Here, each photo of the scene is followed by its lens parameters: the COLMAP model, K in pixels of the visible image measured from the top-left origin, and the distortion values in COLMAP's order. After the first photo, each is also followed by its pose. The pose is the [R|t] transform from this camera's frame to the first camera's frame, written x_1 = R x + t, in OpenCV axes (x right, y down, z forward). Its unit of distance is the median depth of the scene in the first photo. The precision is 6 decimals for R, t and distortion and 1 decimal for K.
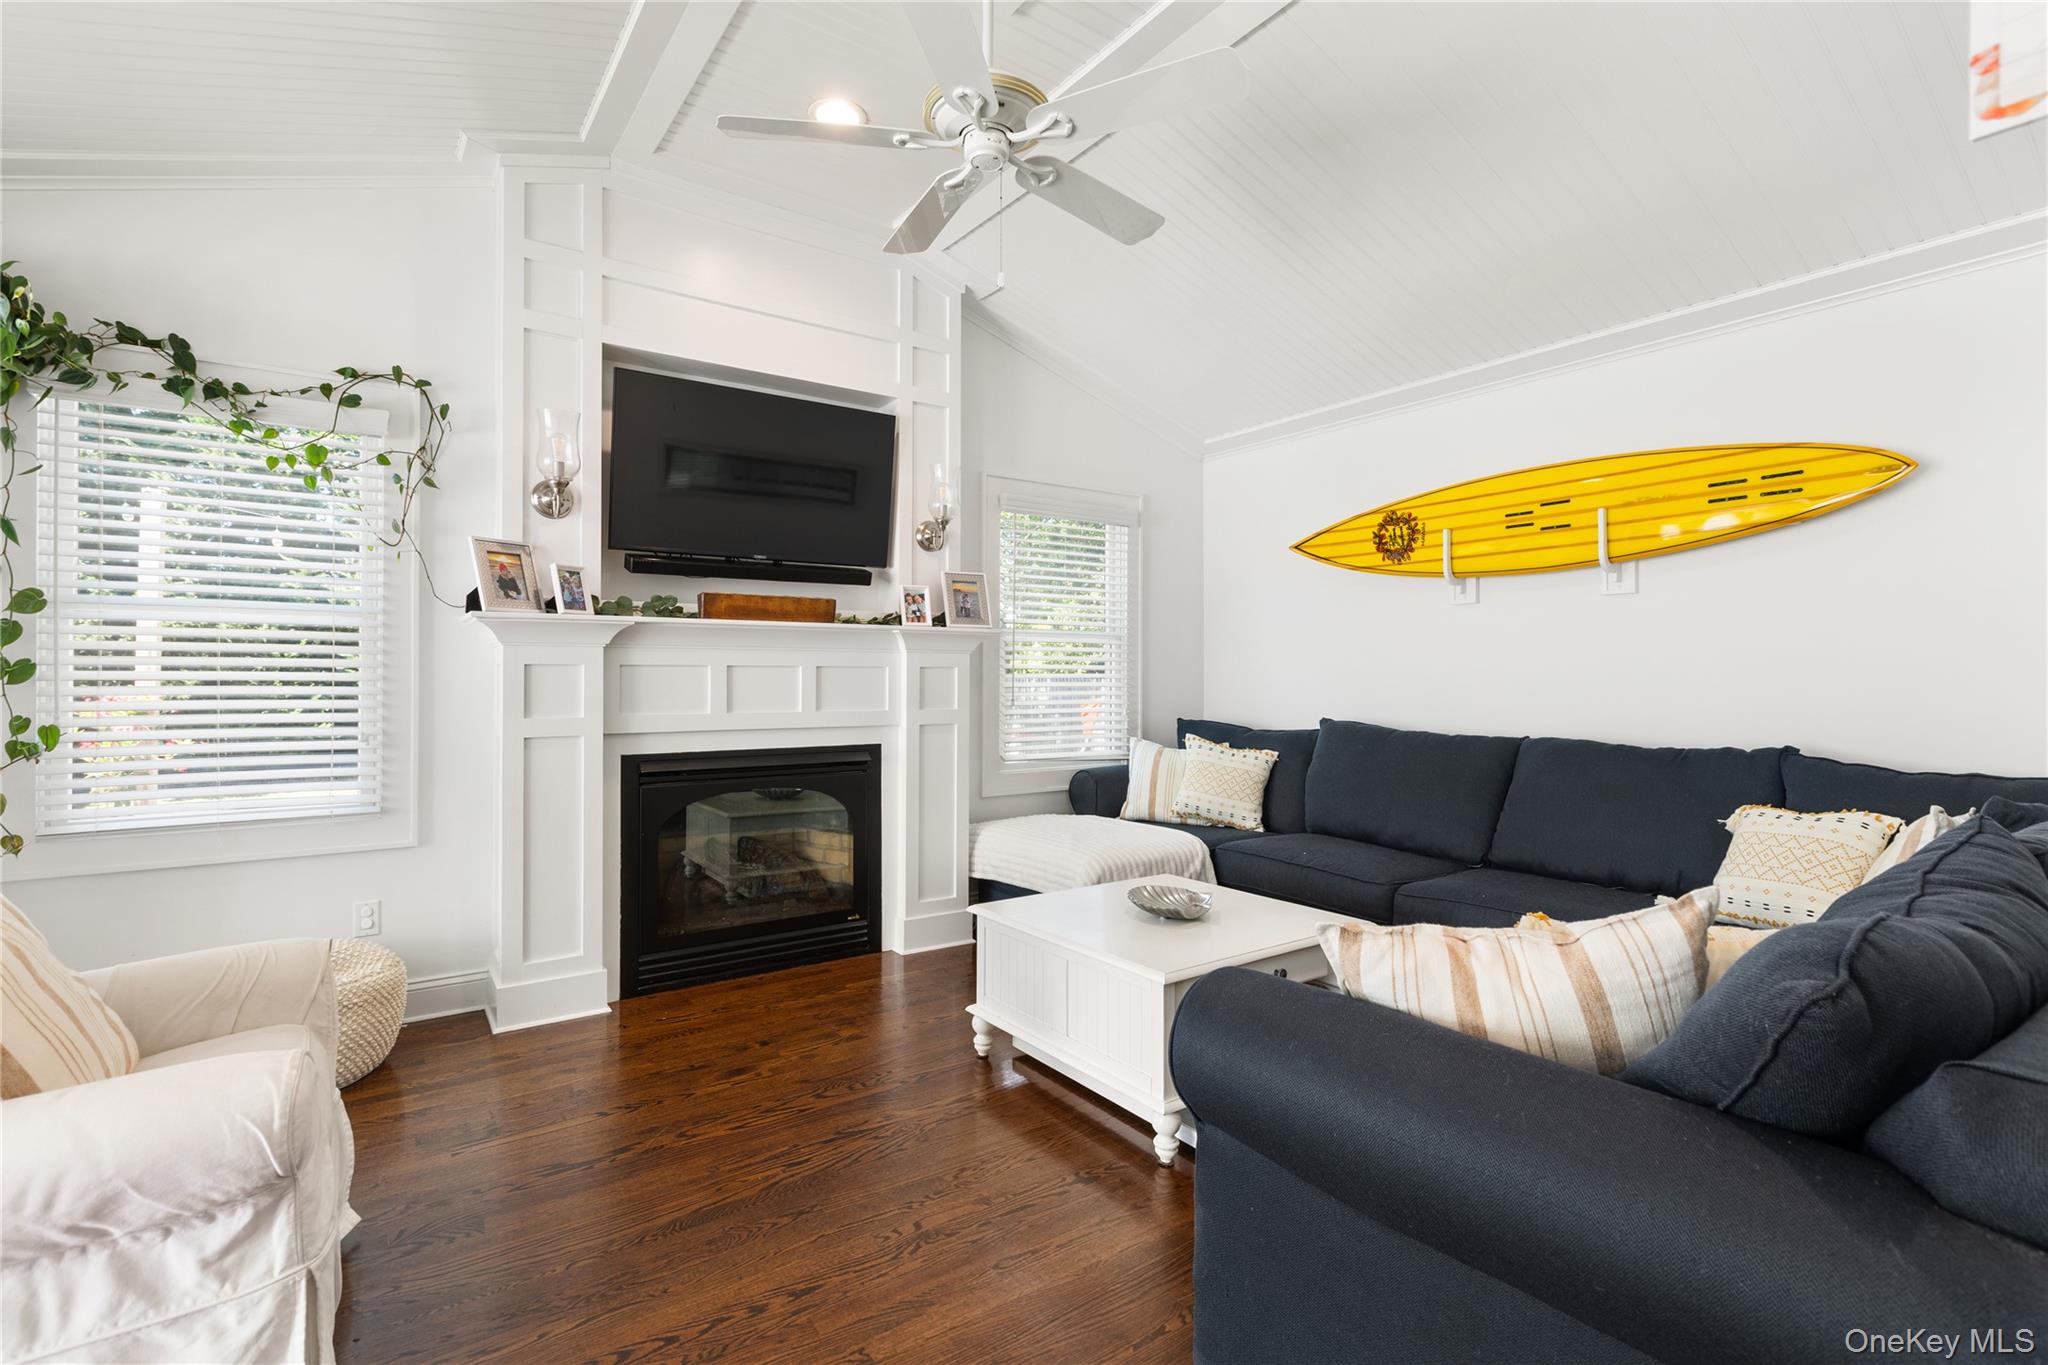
lens RADIAL K [[933.6, 0, 1026.2], [0, 933.6, 680.6], [0, 0, 1]] dist [-0.002964, 0.000845]
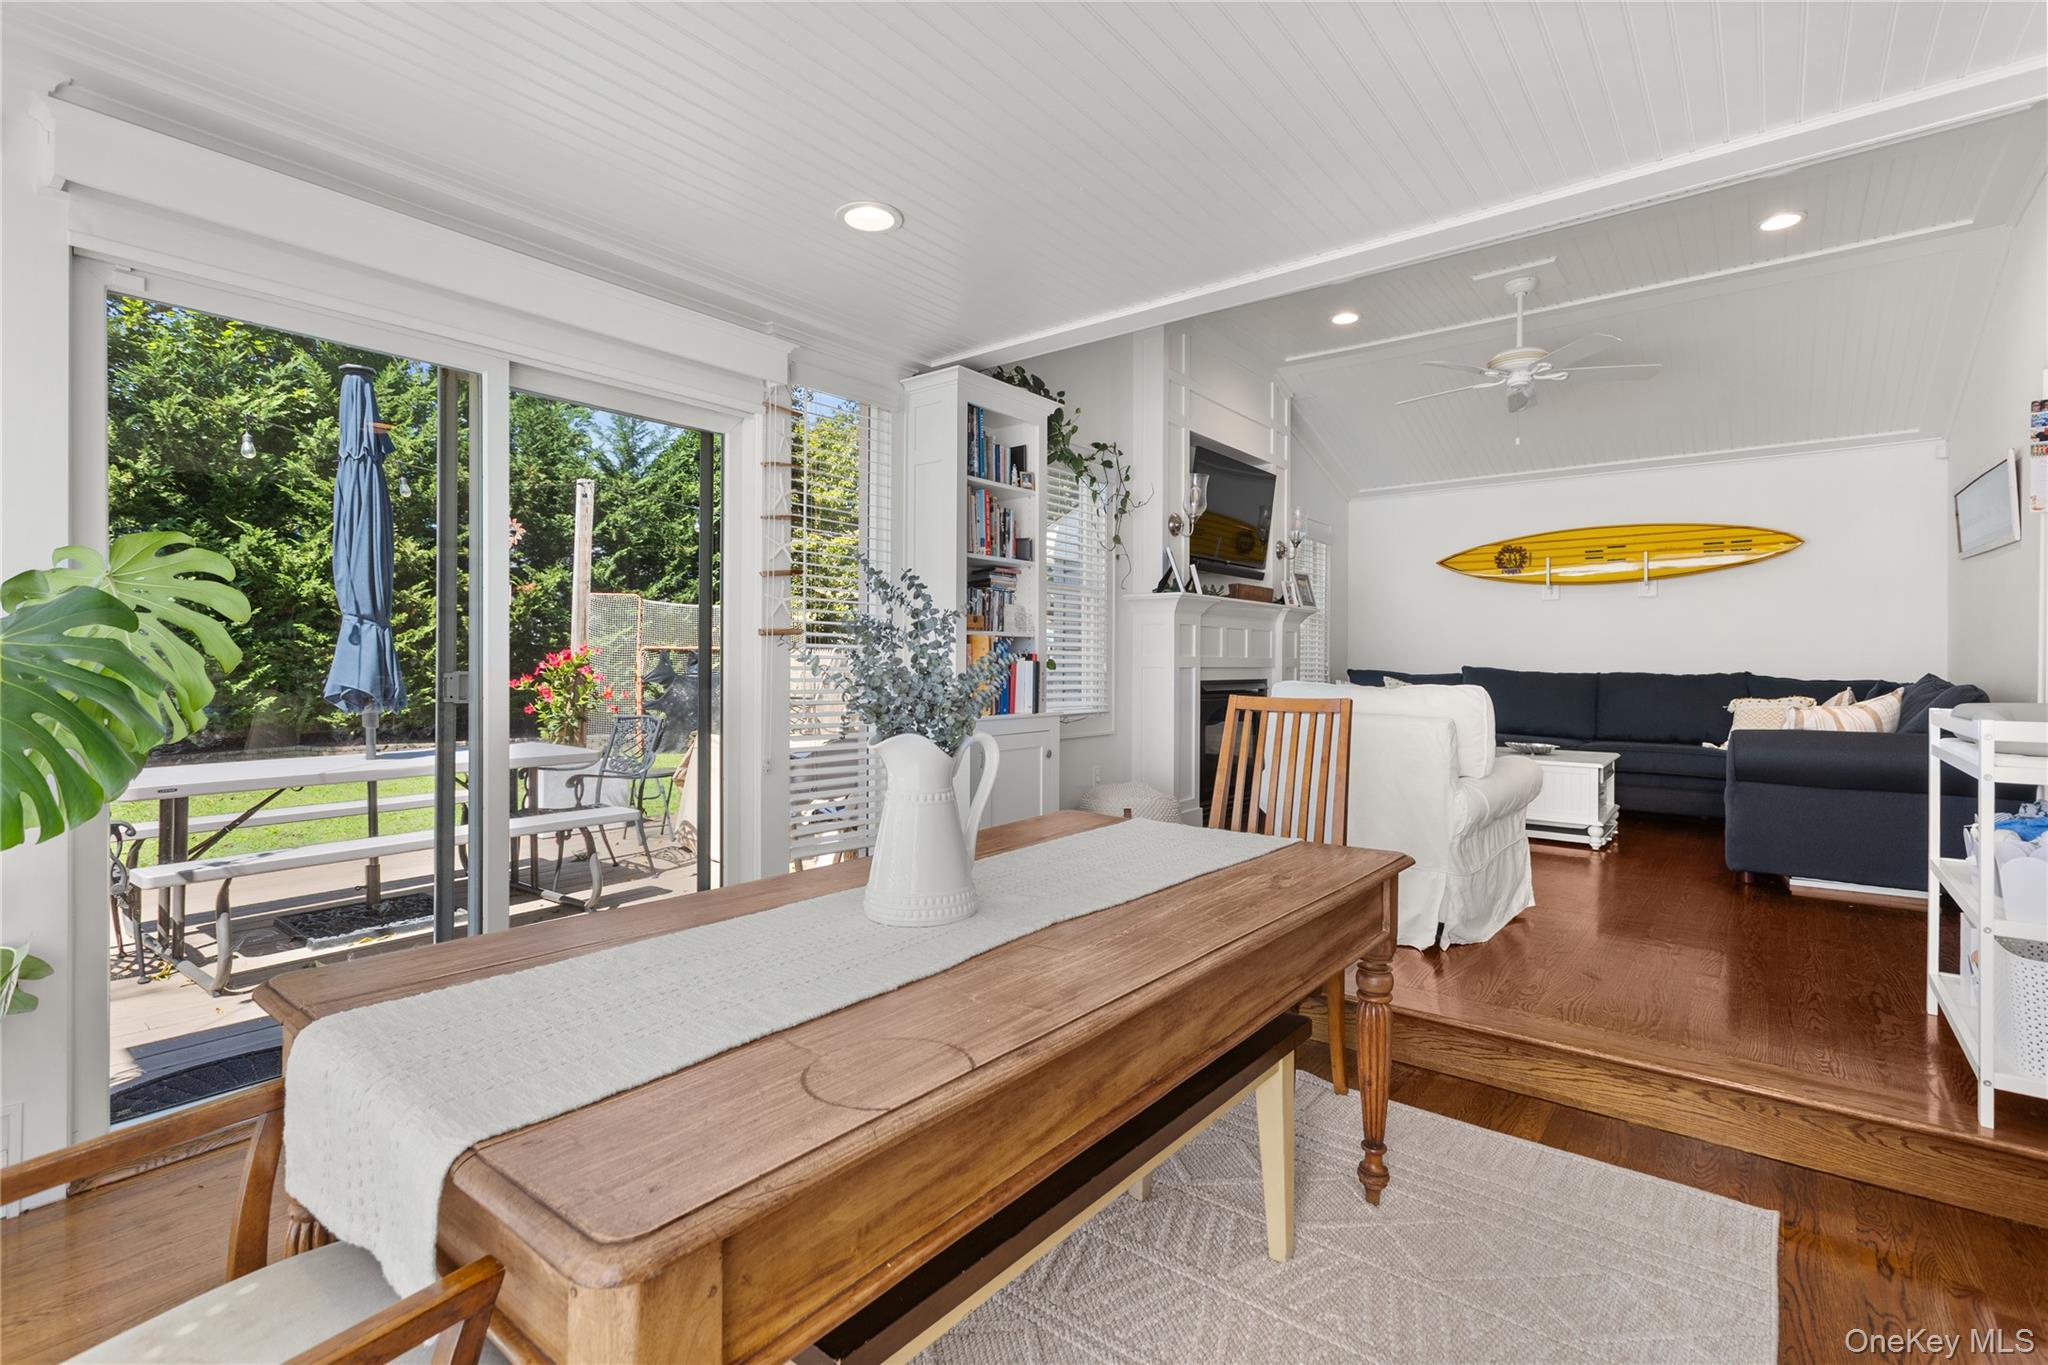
lens RADIAL K [[933.6, 0, 1009.0], [0, 933.6, 661.7], [0, 0, 1]] dist [-0.002964, 0.000845]
pose [[0.960575, 0.003810, 0.277994, -1.028462], [-0.003076, 0.999991, -0.003077, 0.044873], [-0.278003, 0.002100, 0.960578, -0.419400]]
